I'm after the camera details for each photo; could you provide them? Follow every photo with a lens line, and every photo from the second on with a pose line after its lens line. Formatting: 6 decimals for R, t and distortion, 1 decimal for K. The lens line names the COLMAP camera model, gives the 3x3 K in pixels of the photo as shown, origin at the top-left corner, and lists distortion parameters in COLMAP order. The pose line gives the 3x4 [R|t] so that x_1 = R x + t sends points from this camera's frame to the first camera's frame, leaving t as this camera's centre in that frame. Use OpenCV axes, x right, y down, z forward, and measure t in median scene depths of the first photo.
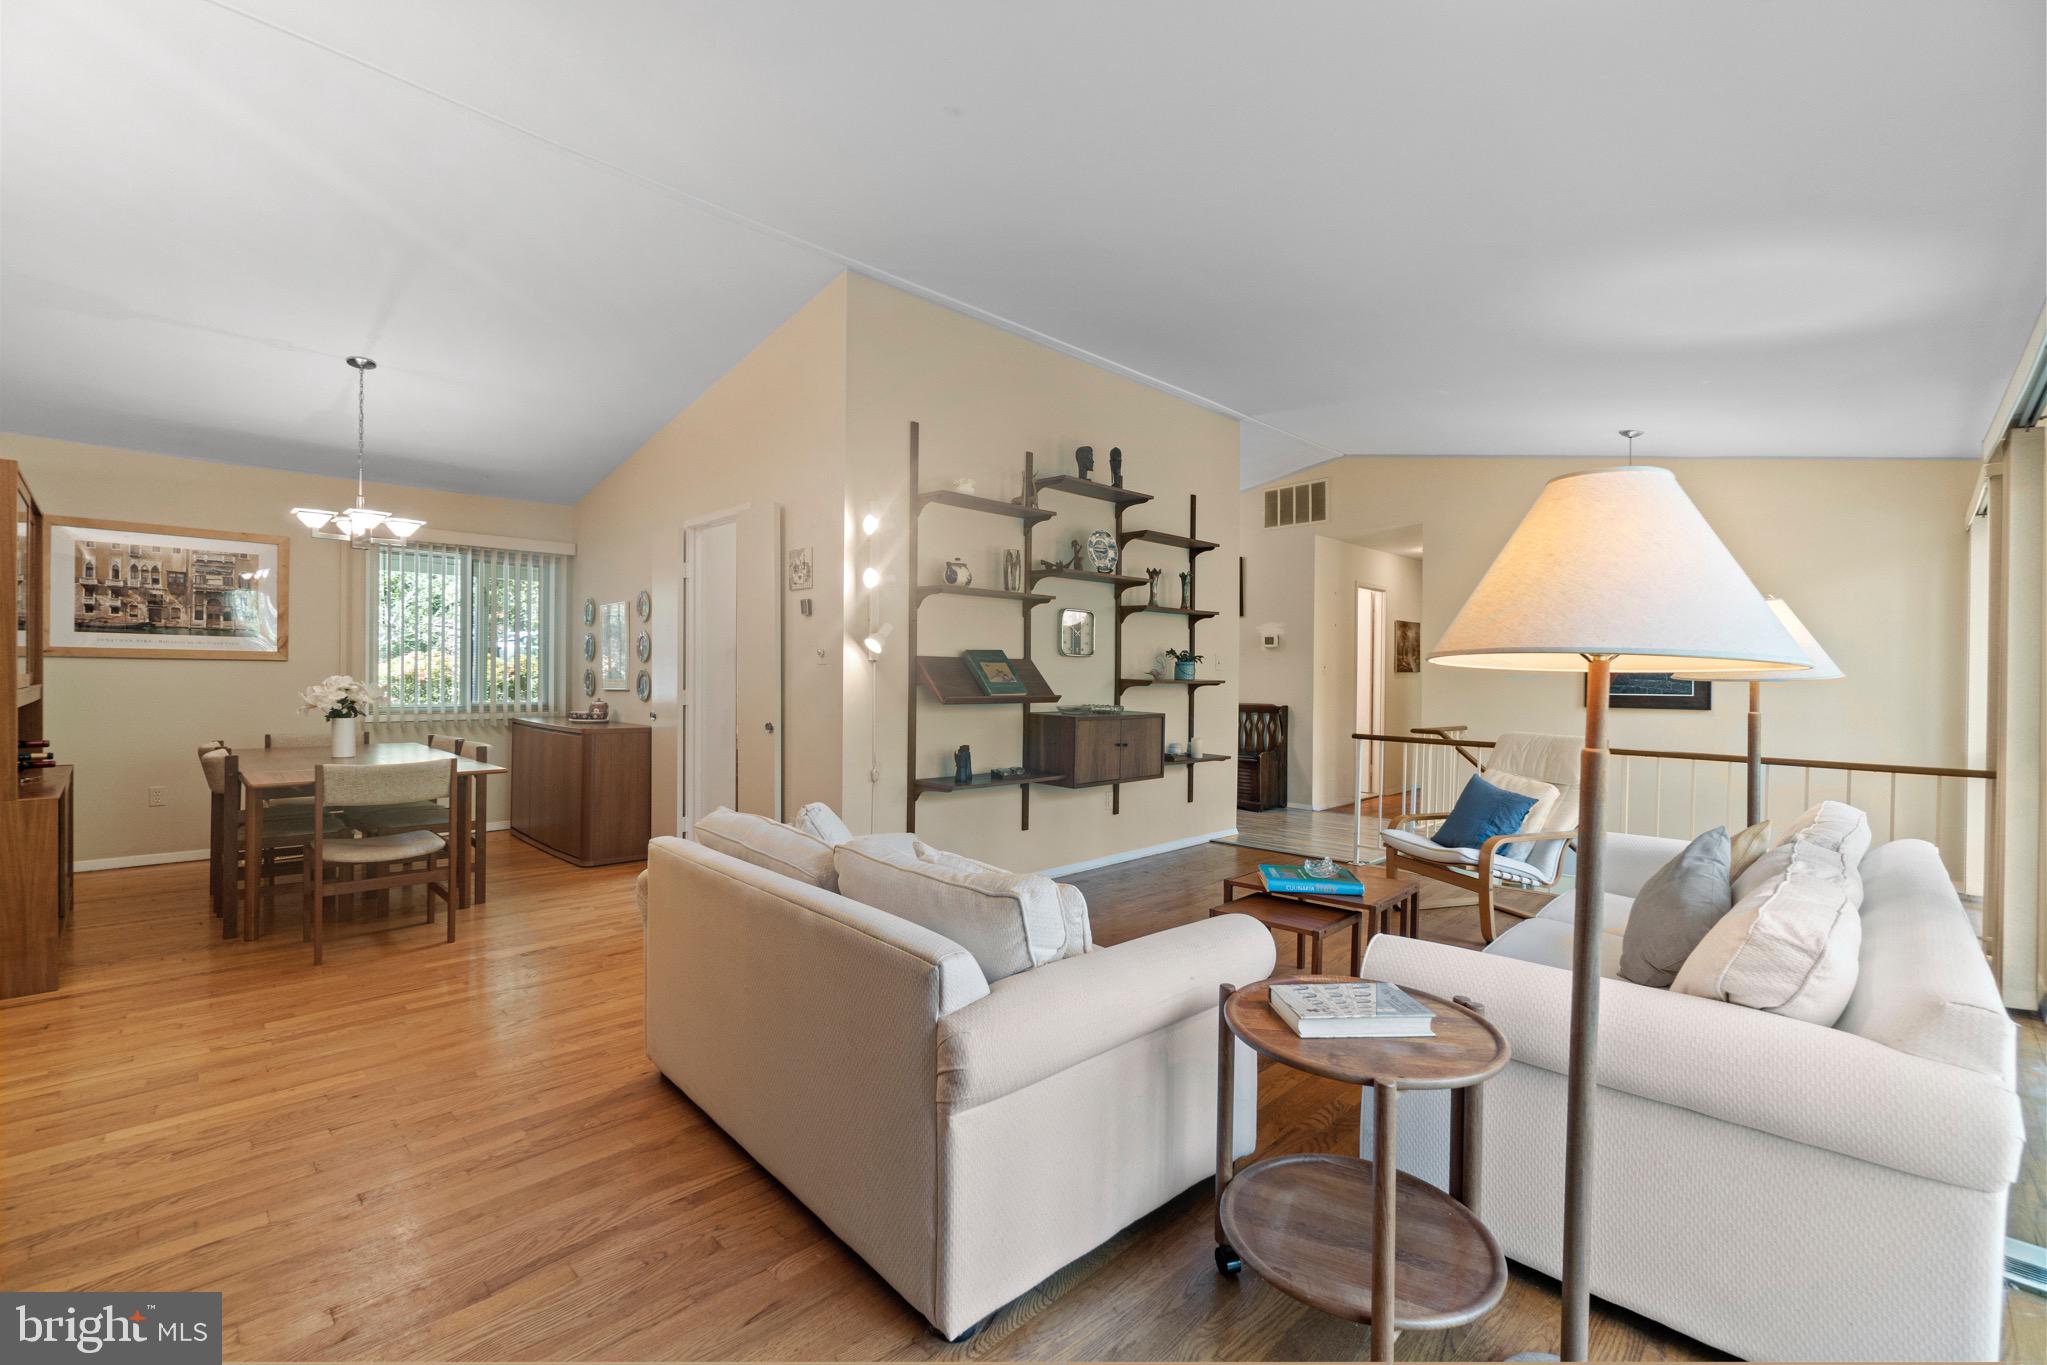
lens RADIAL K [[864.4, 0, 1020.5], [0, 864.4, 676.7], [0, 0, 1]] dist [-0.015408, 0.000195]
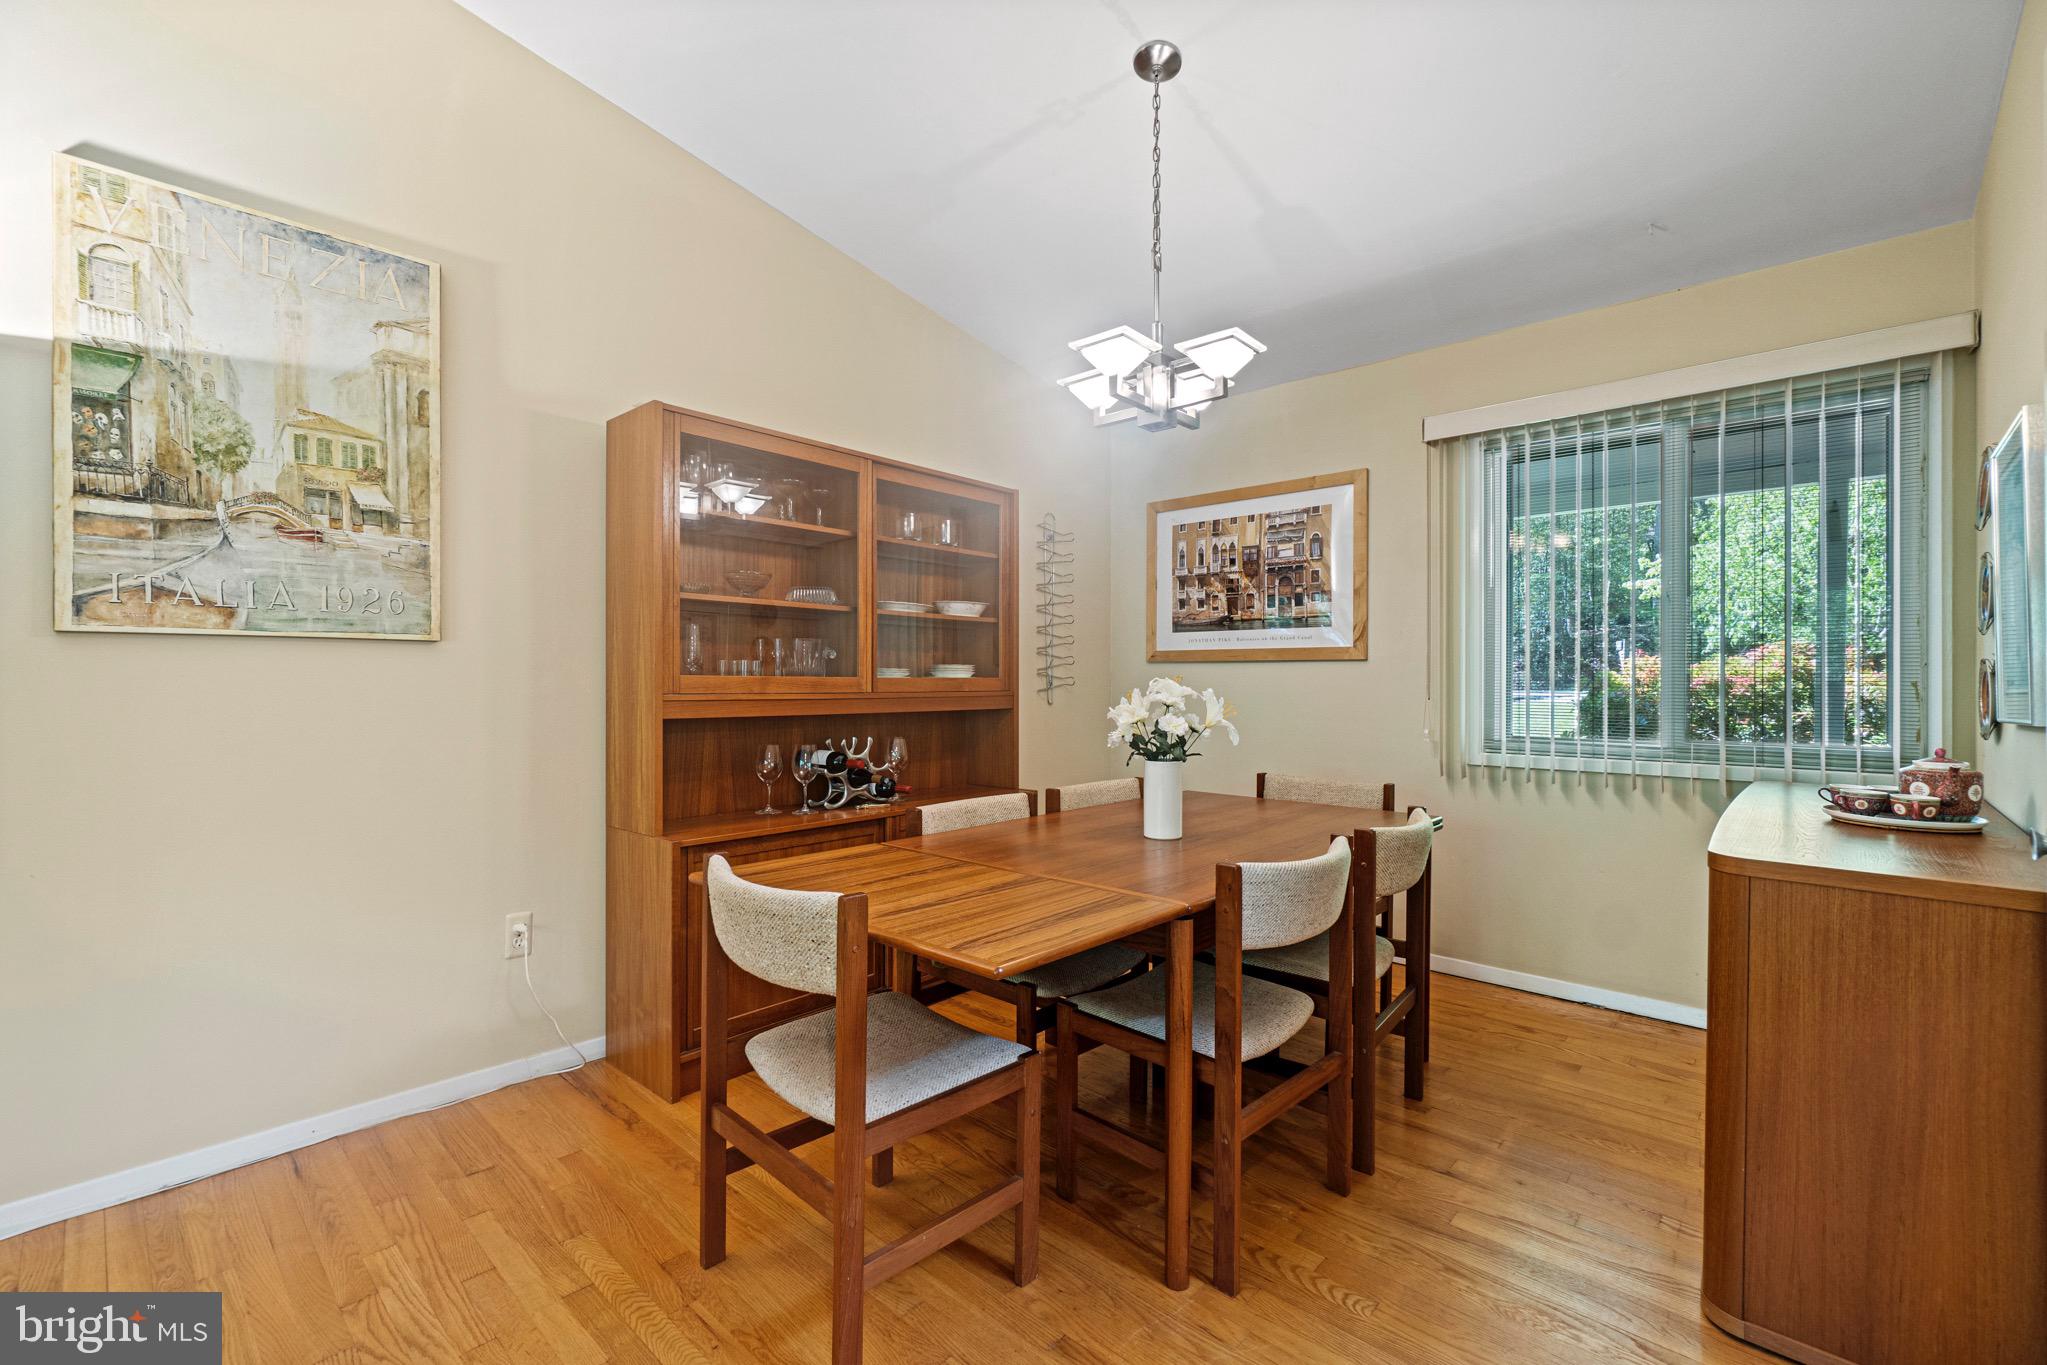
lens RADIAL K [[884.4, 0, 998.8], [0, 884.4, 681.1], [0, 0, 1]] dist [-0.000325, 0.000157]
pose [[0.029773, -0.010528, -0.999501, -0.216106], [-0.004386, 0.999934, -0.010663, 0.006057], [0.999547, 0.004702, 0.029725, 0.762405]]
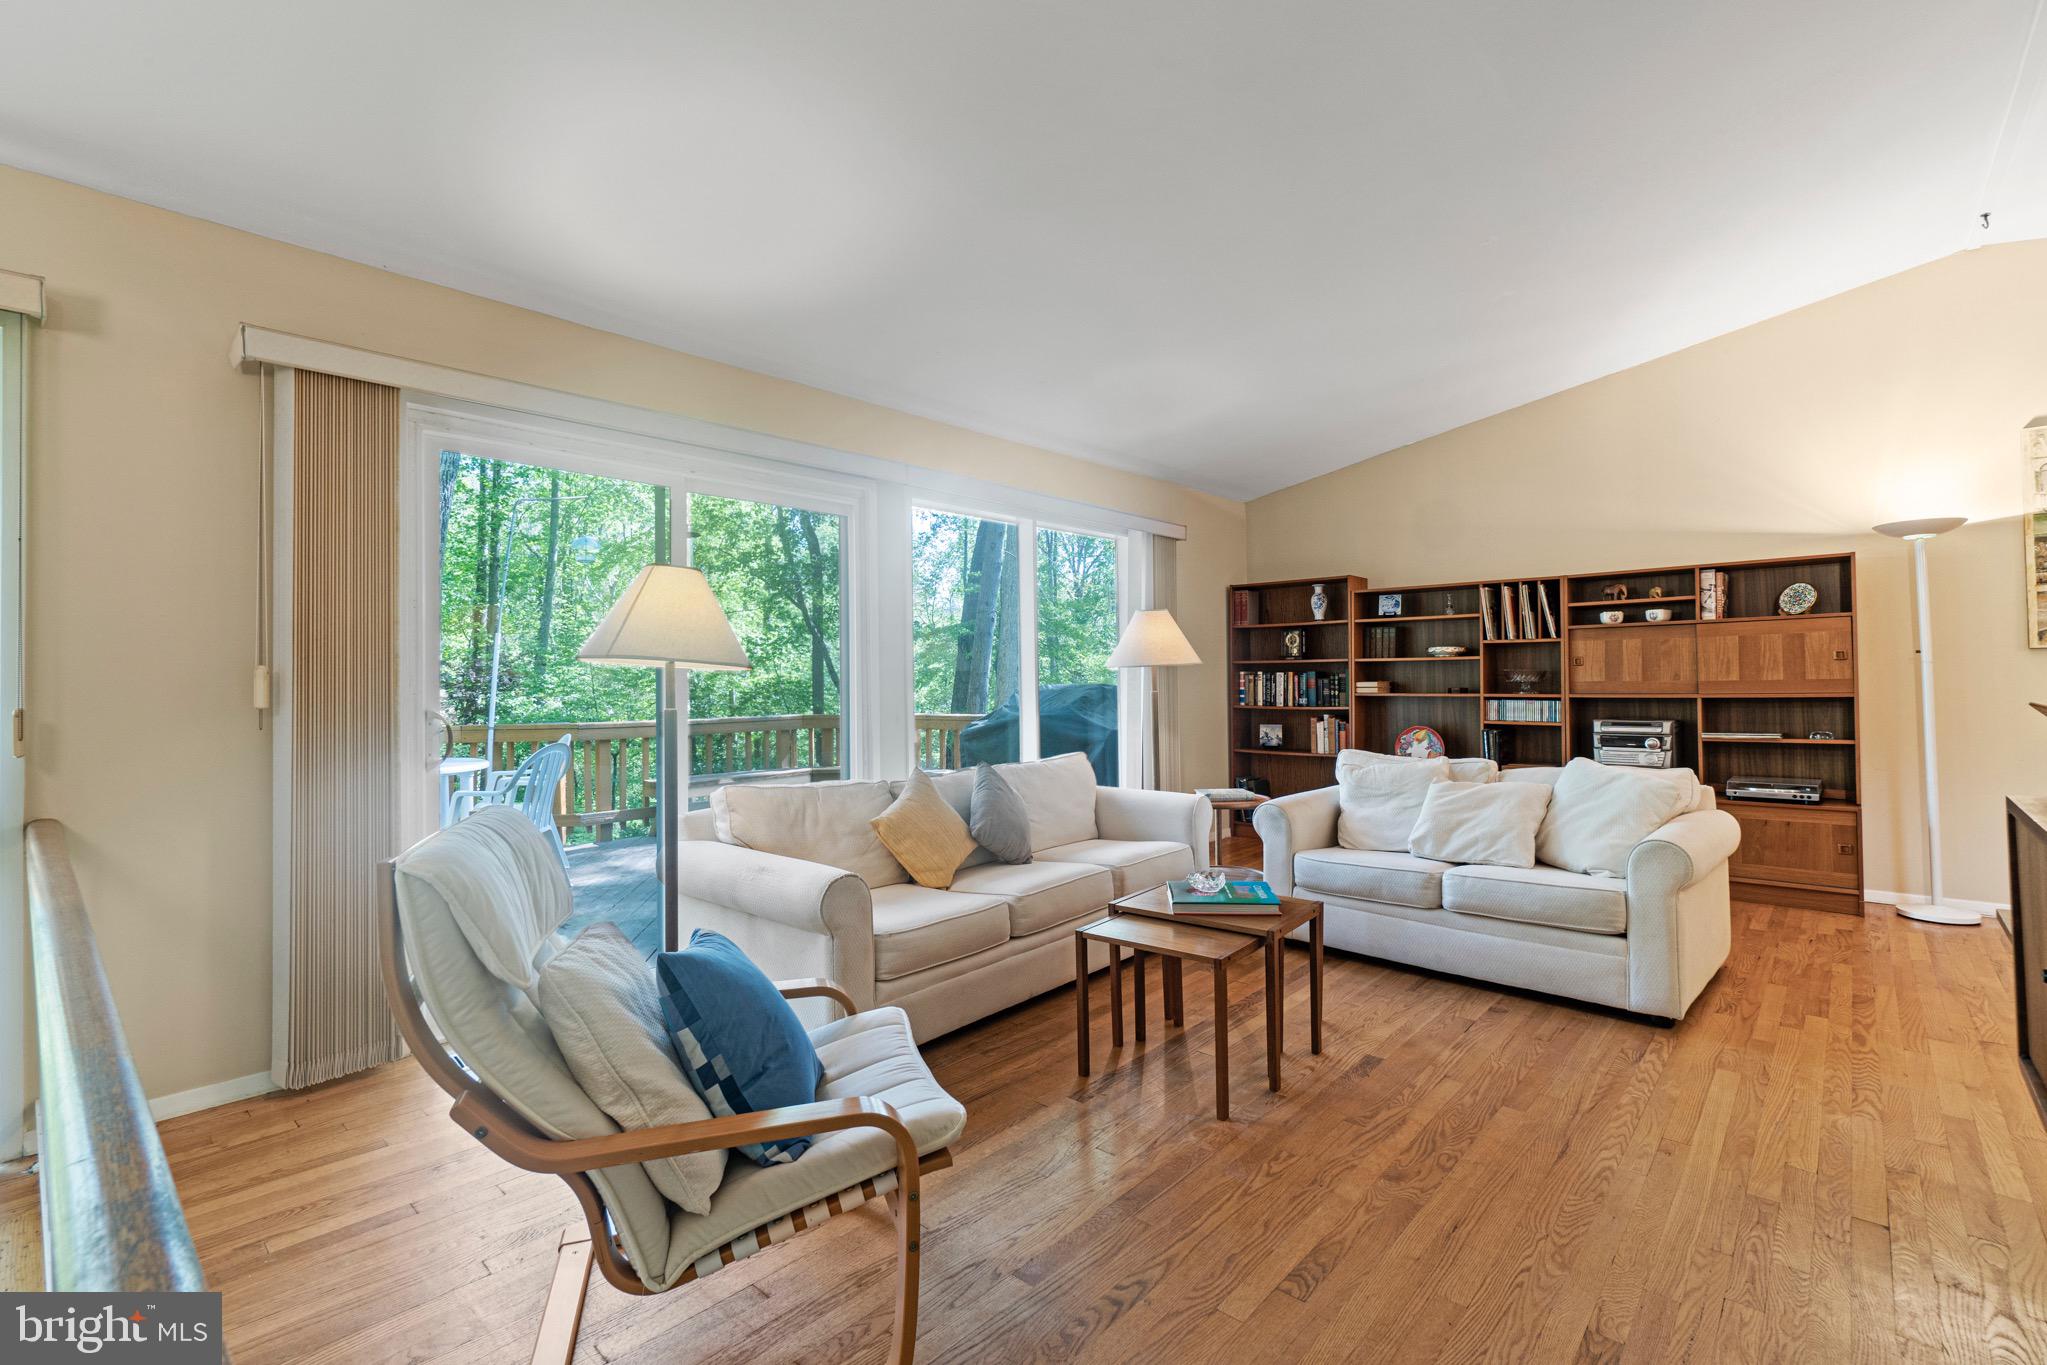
lens RADIAL K [[917.8, 0, 1011.7], [0, 917.8, 663.8], [0, 0, 1]] dist [-0.001433, 0.000965]
pose [[-0.998833, 0.000521, -0.048303, 0.355310], [0.001287, 0.999874, -0.015827, 0.009293], [0.048289, -0.015871, -0.998707, 1.158668]]
